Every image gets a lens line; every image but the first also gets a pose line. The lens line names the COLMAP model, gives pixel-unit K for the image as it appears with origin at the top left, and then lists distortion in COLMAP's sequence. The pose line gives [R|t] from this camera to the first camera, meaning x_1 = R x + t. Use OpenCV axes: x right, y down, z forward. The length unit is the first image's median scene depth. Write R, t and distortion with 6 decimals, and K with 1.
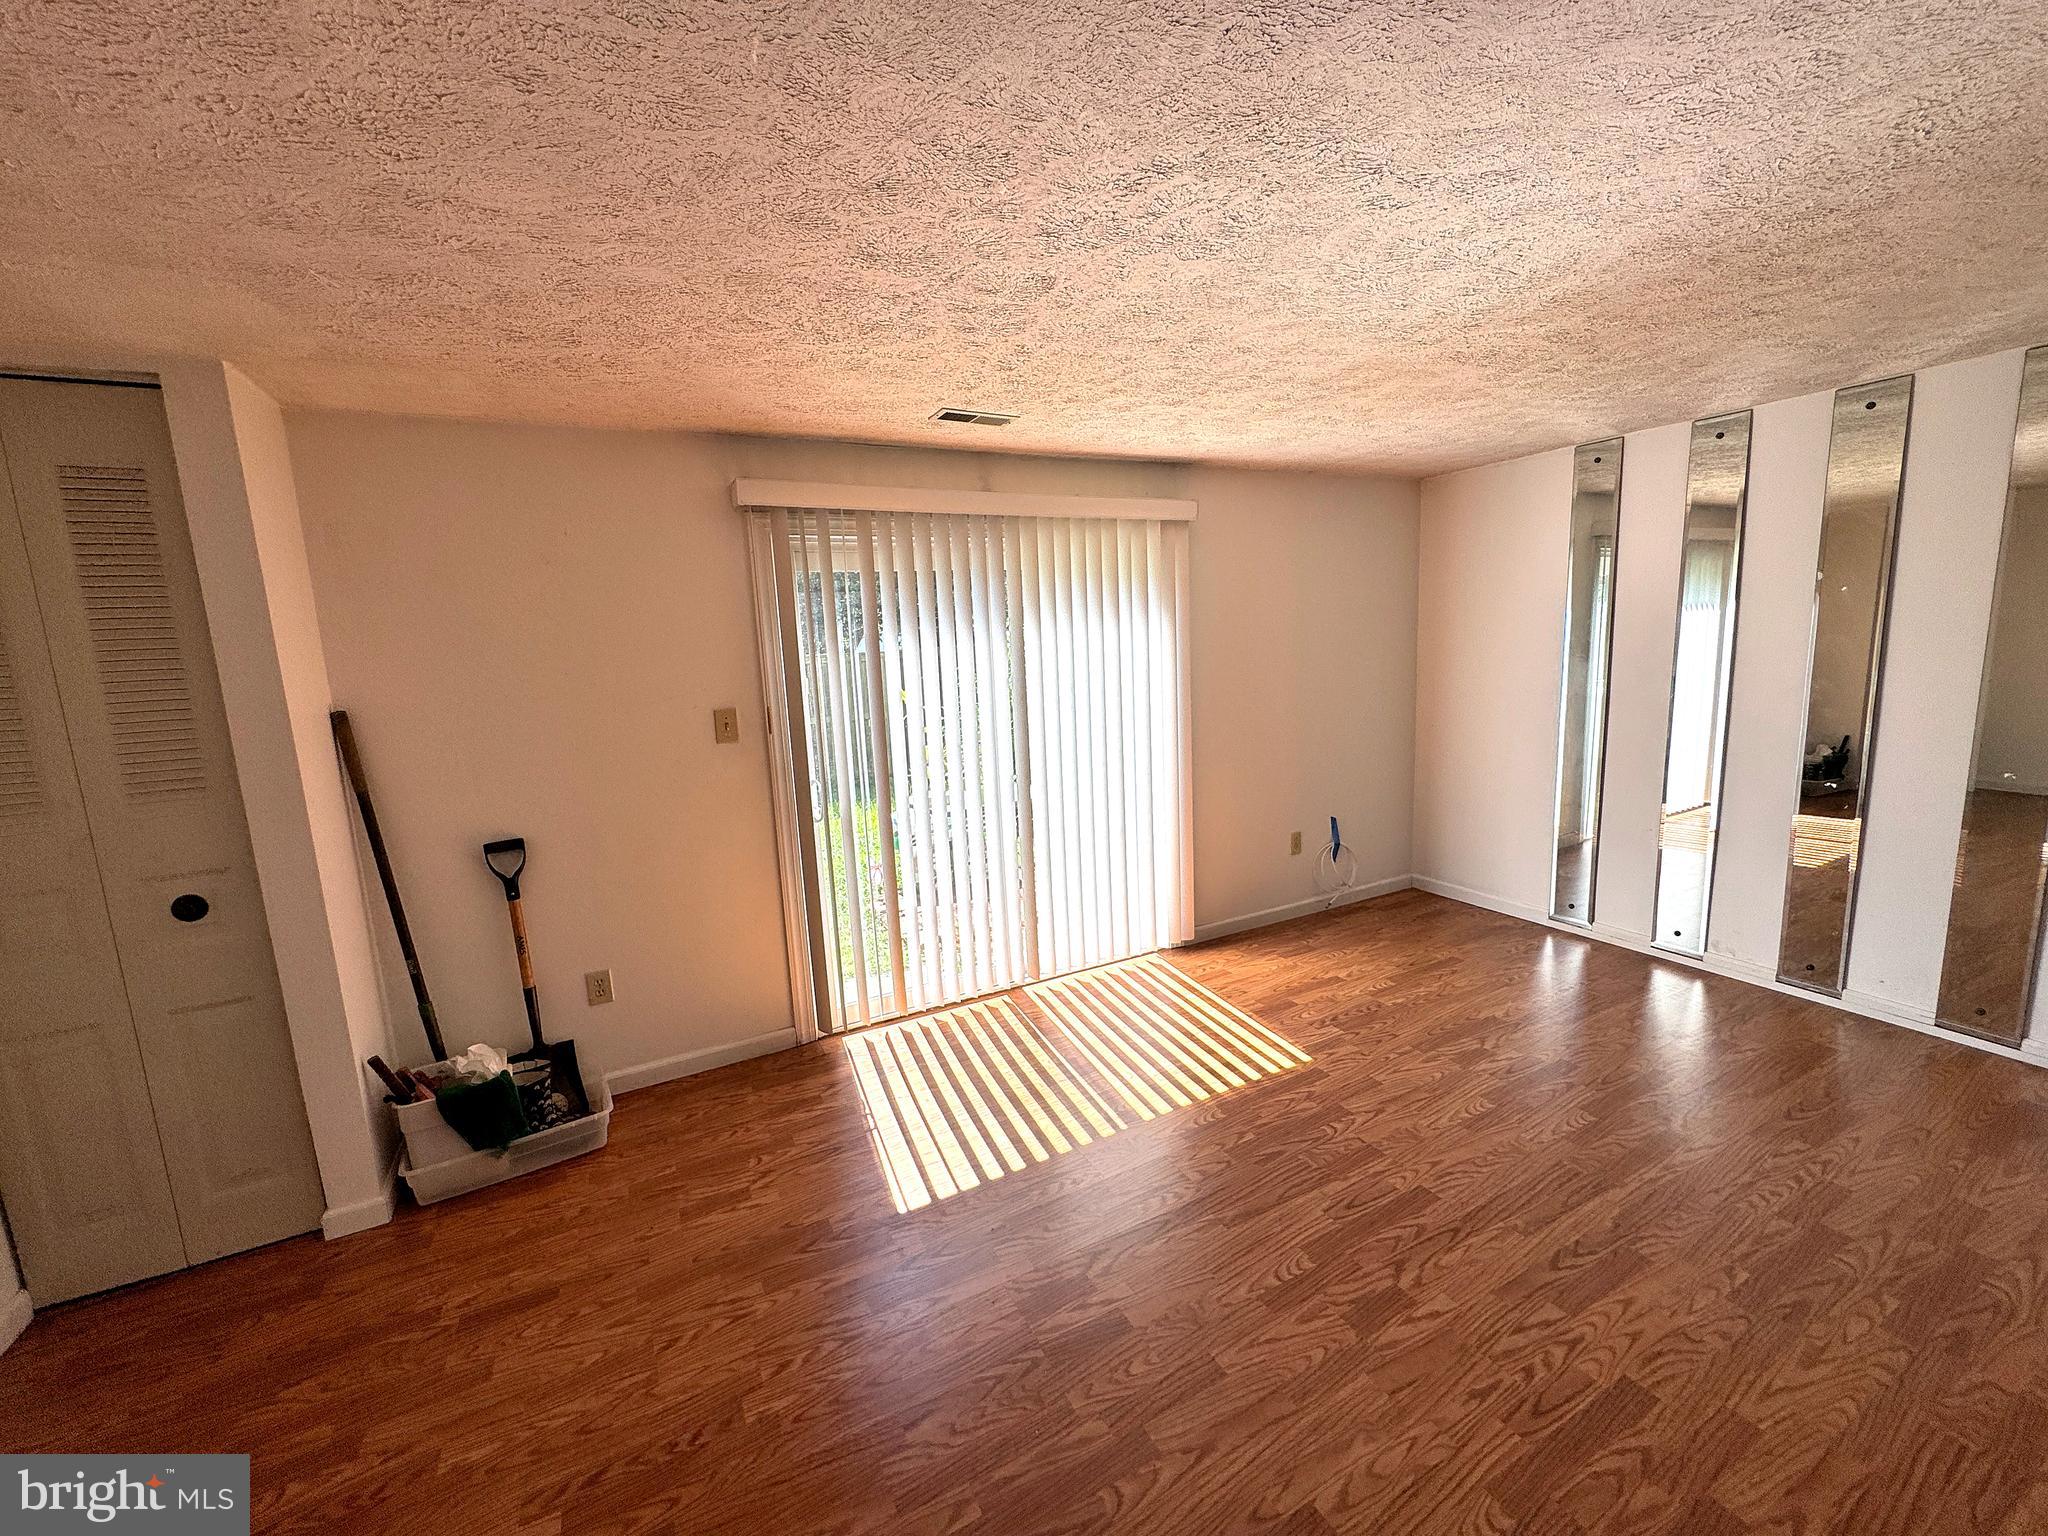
lens RADIAL K [[817.6, 0, 1024.0], [0, 817.6, 768.0], [0, 0, 1]] dist [-0.003244, -0.000227]
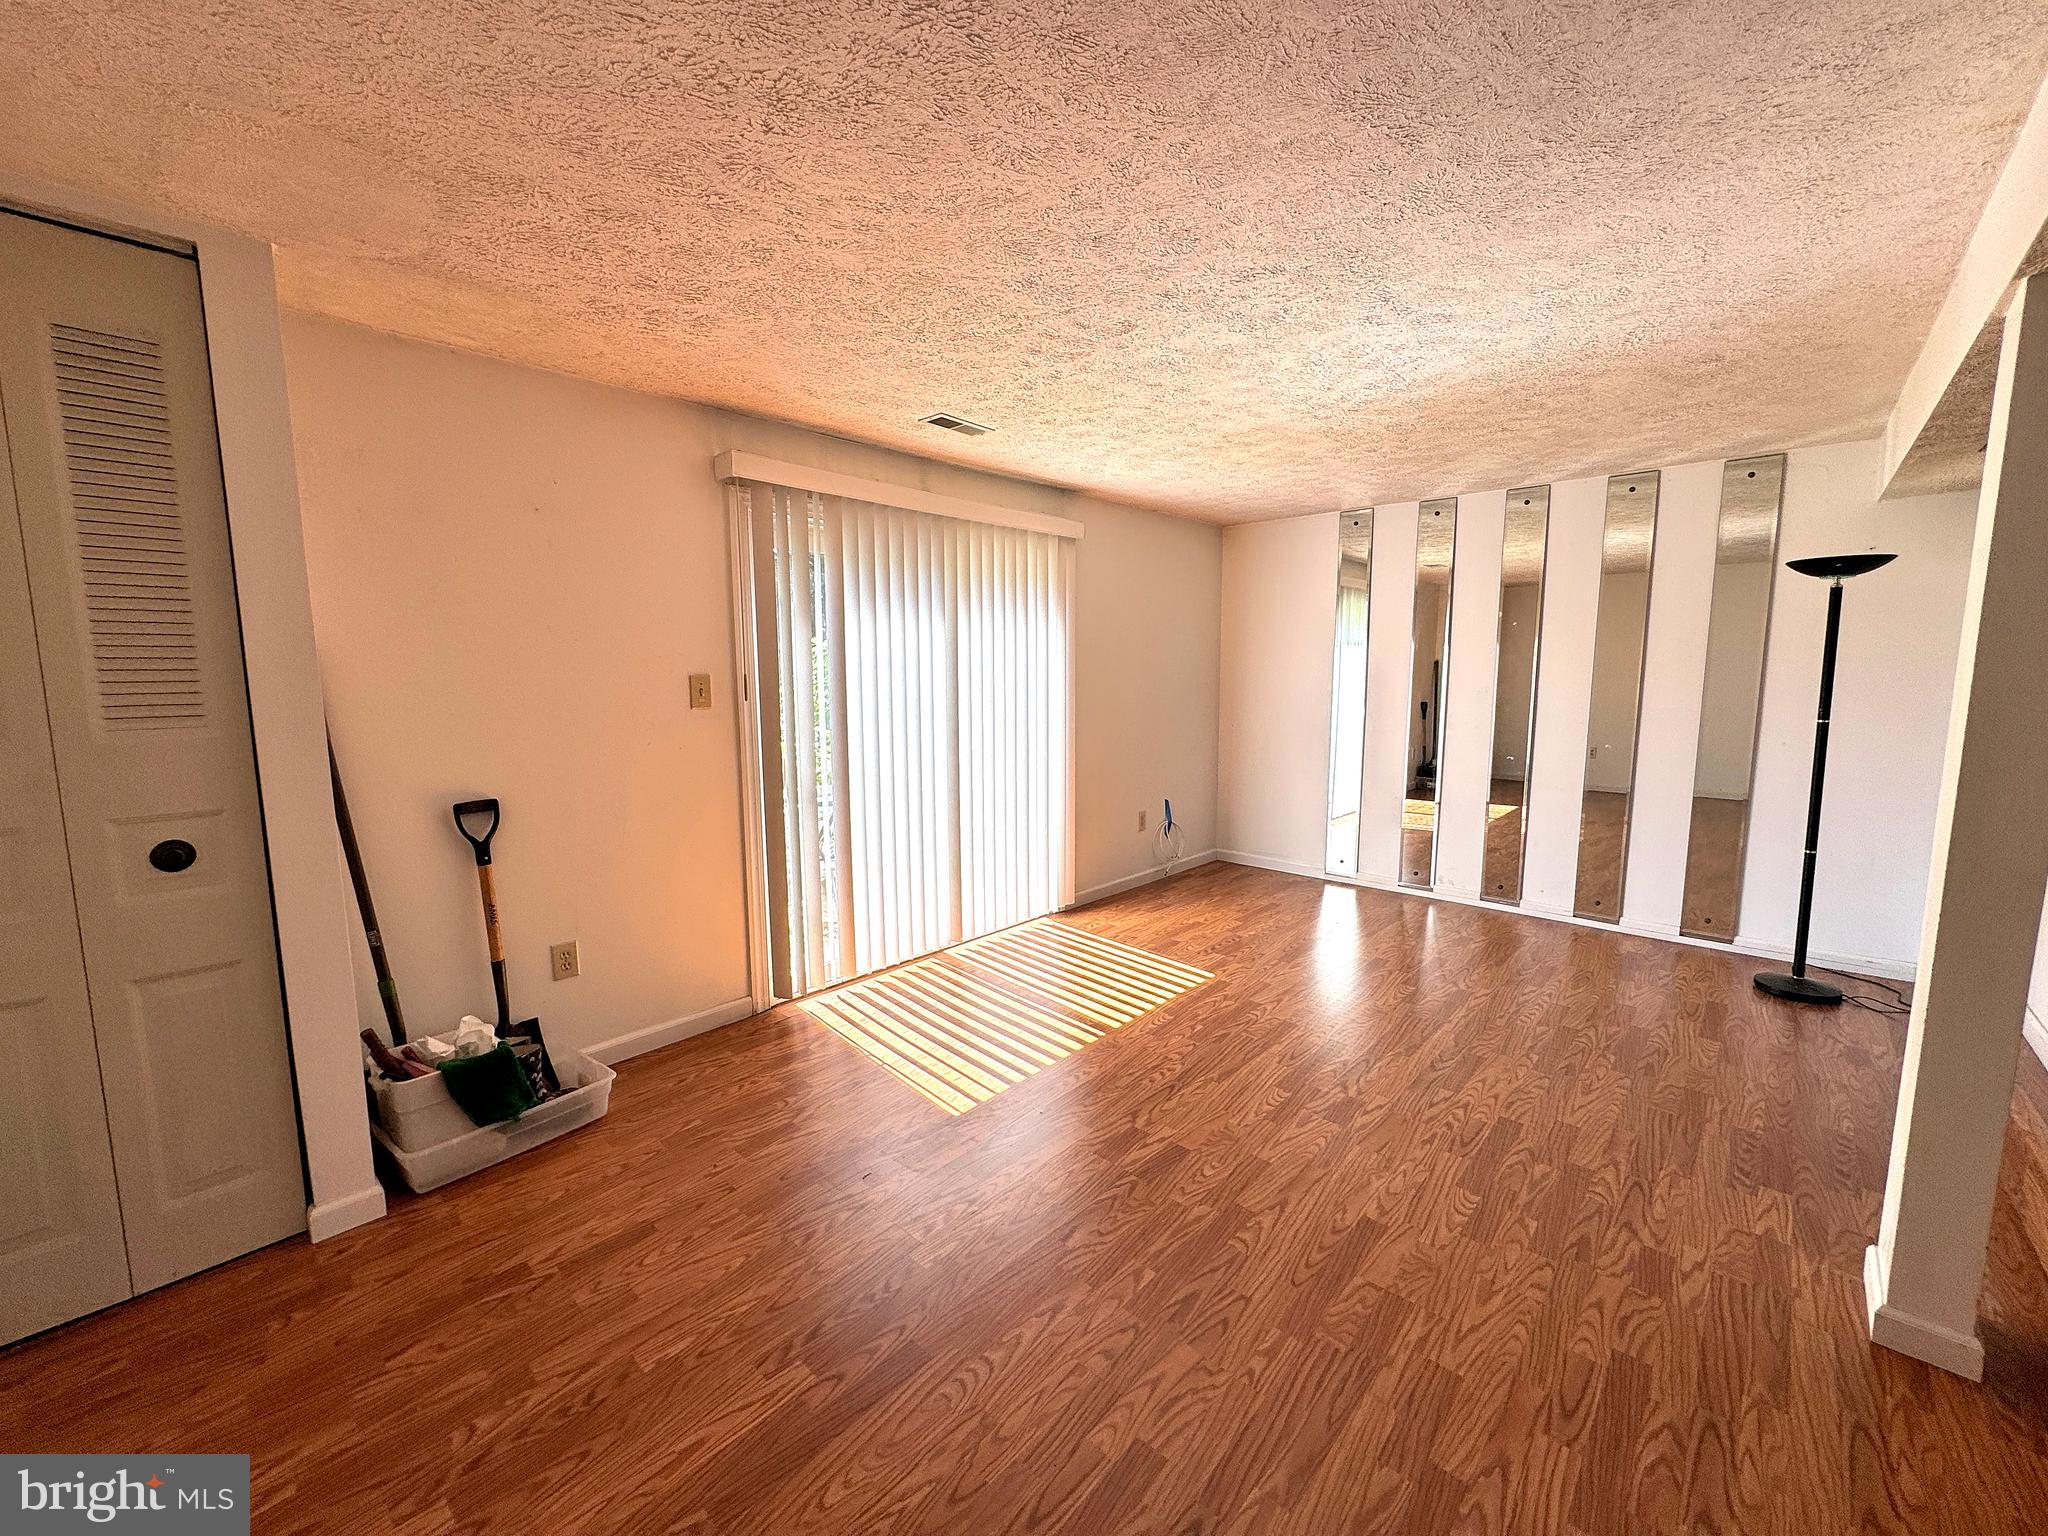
lens RADIAL K [[815.3, 0, 1023.4], [0, 815.3, 770.0], [0, 0, 1]] dist [-0.004397, 0.000073]
pose [[0.941259, 0.000129, 0.337684, -0.360947], [0.012989, 0.999246, -0.036587, 0.094907], [-0.337435, 0.038824, 0.940548, -0.081022]]
